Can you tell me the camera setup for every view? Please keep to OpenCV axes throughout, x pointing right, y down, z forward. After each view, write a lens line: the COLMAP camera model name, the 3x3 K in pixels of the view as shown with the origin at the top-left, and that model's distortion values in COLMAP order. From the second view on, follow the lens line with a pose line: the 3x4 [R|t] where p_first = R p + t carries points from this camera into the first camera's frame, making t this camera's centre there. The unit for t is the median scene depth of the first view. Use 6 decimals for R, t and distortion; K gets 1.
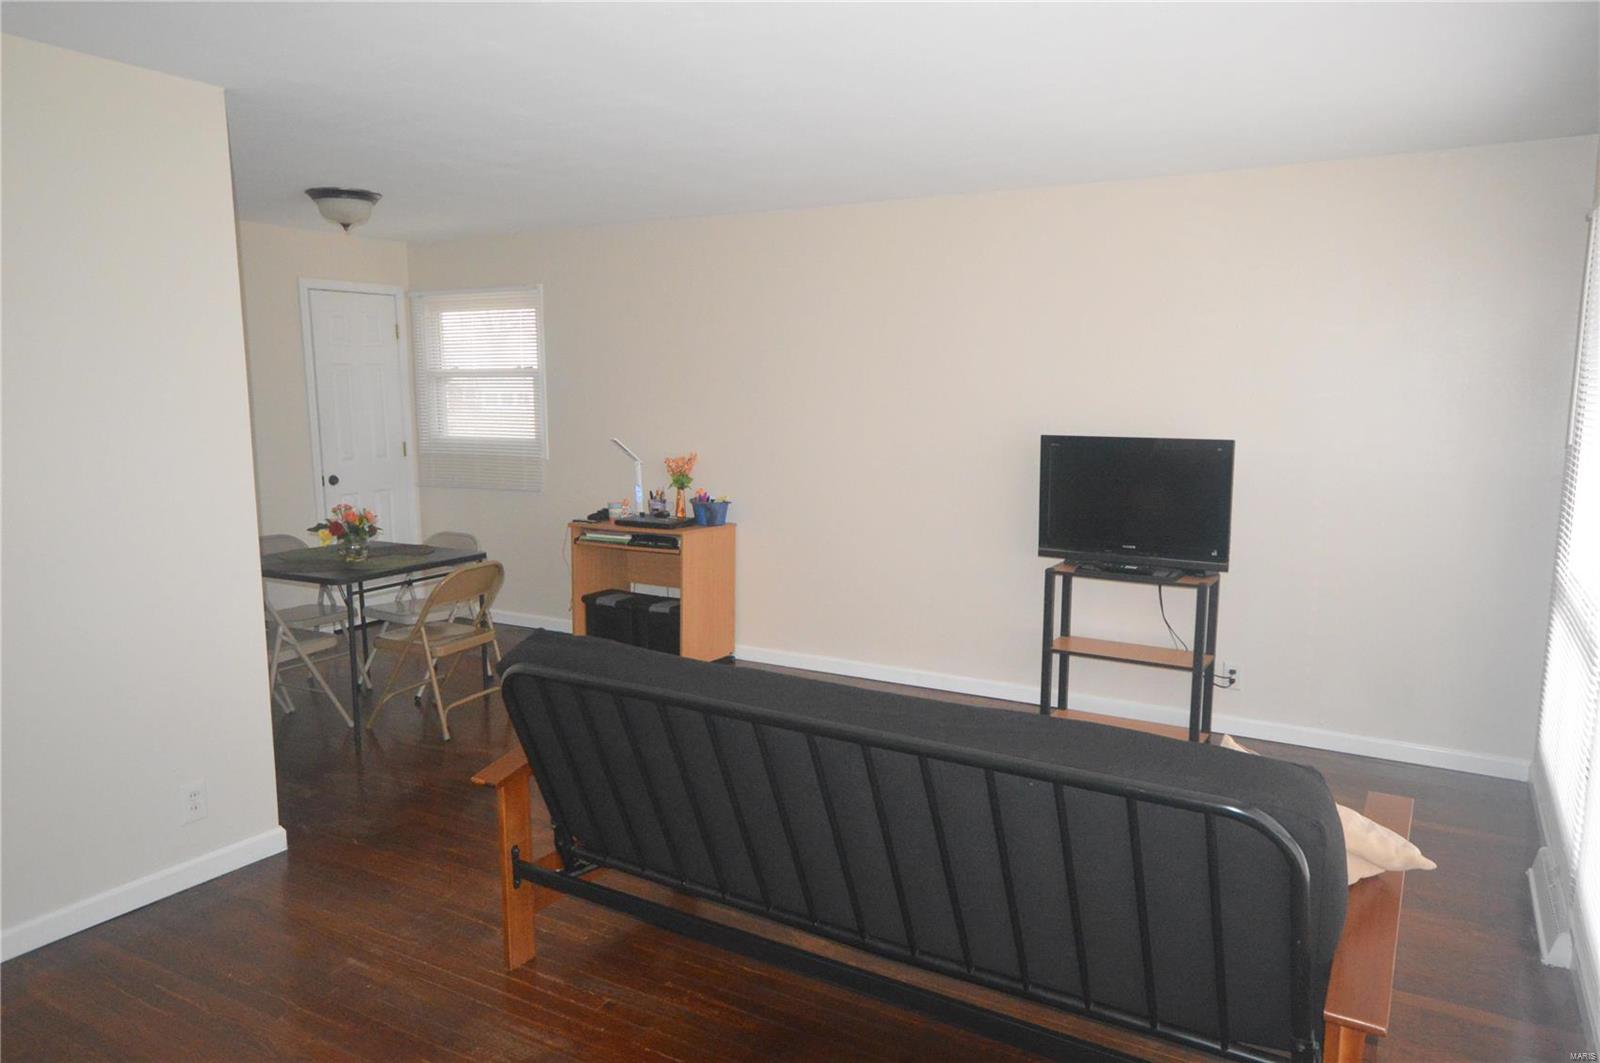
lens RADIAL K [[1098.9, 0, 800.0], [0, 1098.9, 531.5], [0, 0, 1]] dist [0.006920, 0.004045]
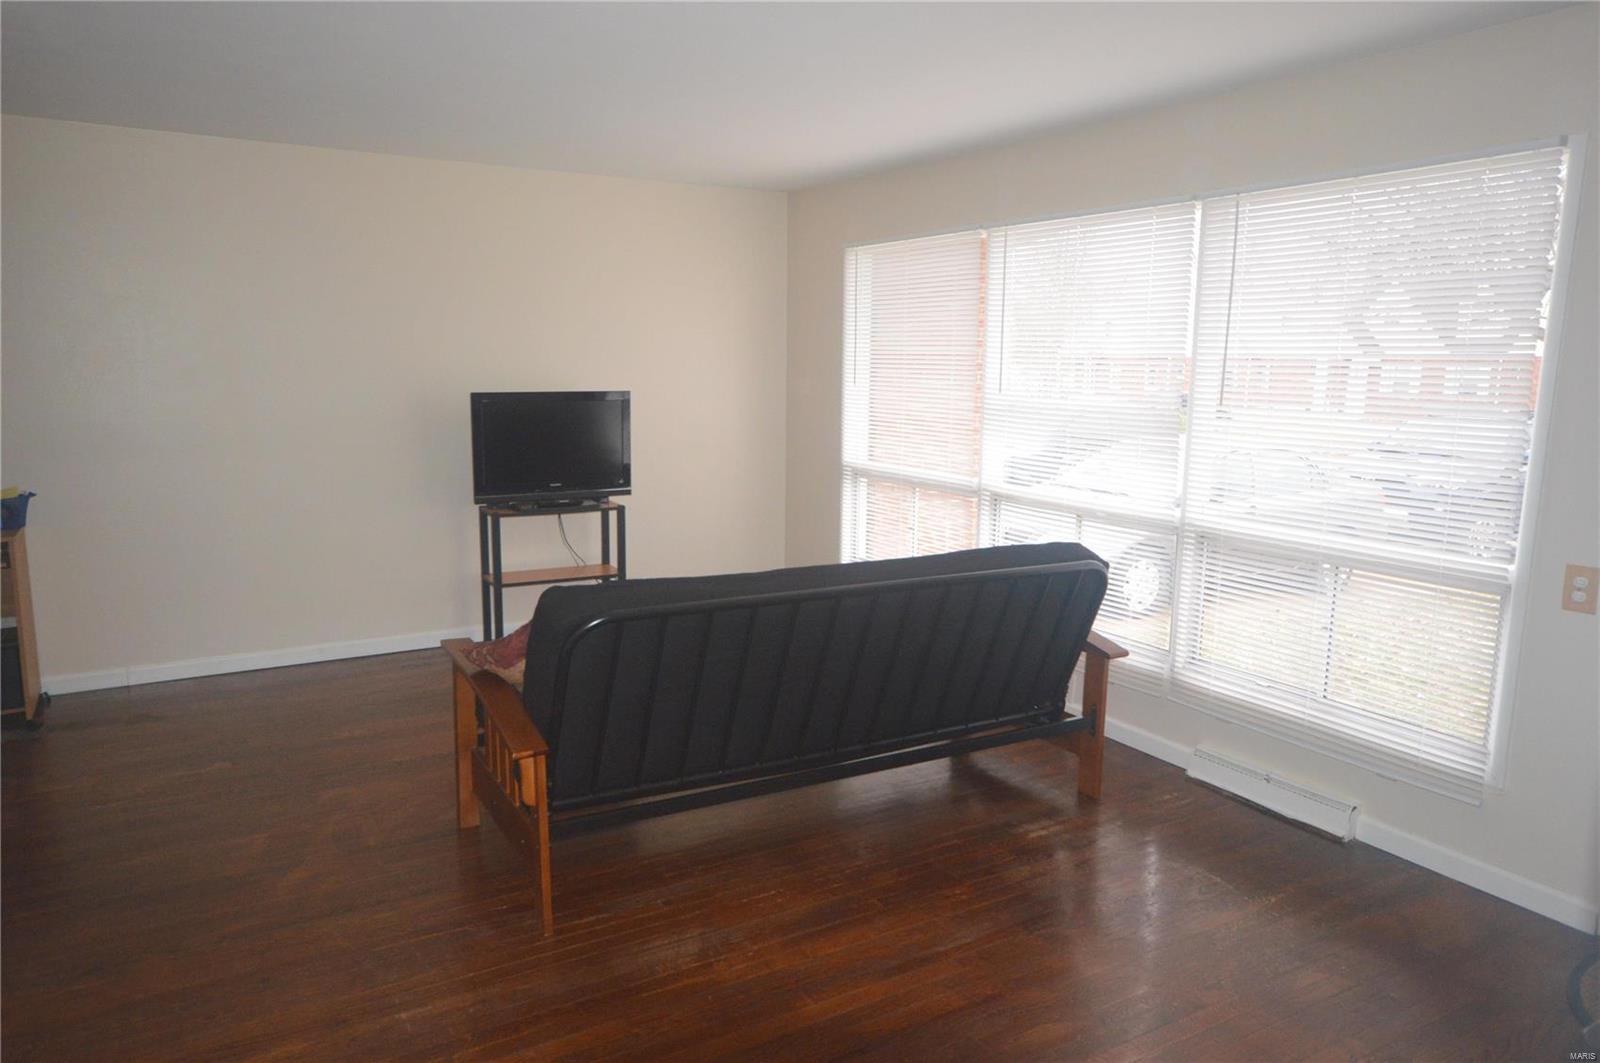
lens RADIAL K [[1098.9, 0, 800.0], [0, 1098.9, 531.5], [0, 0, 1]] dist [0.006920, 0.004045]
pose [[0.485010, -0.135628, 0.863928, -0.480659], [0.111114, 0.989451, 0.092955, -0.013527], [-0.867421, 0.050911, 0.494963, 0.148194]]
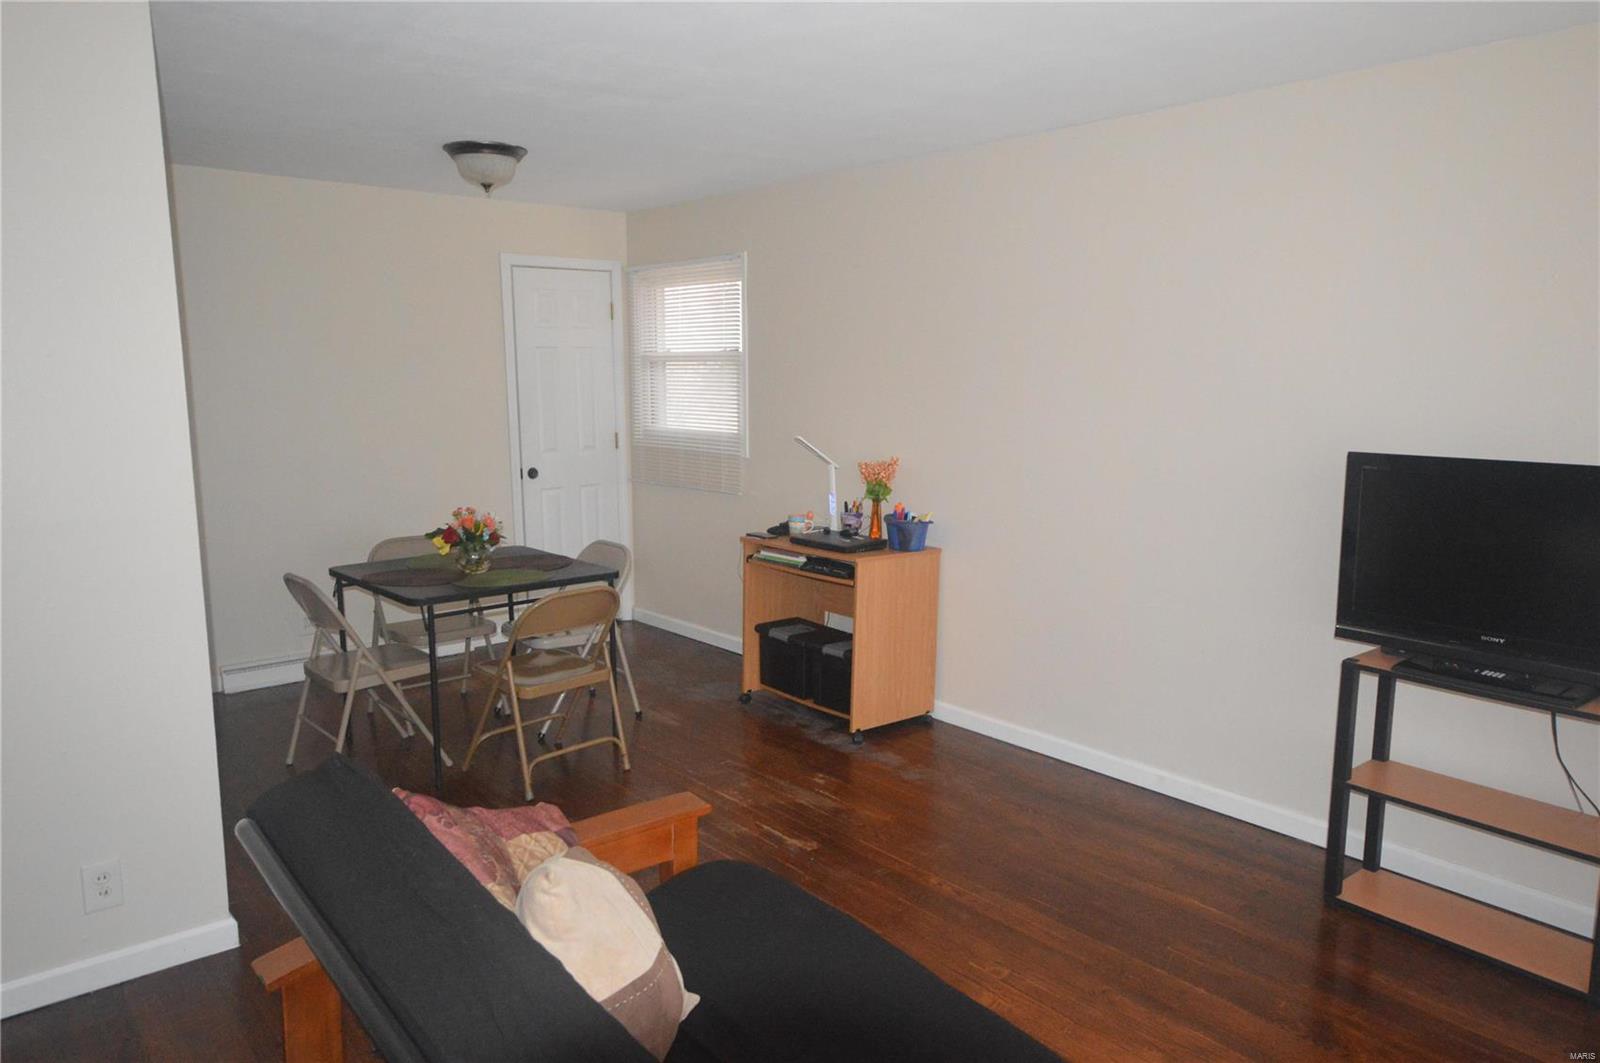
lens RADIAL K [[1098.9, 0, 800.0], [0, 1098.9, 531.5], [0, 0, 1]] dist [0.006920, 0.004045]
pose [[0.943260, 0.052545, -0.327871, 0.106854], [-0.048236, 0.998610, 0.021269, -0.032543], [0.328533, -0.004247, 0.944483, 0.233477]]
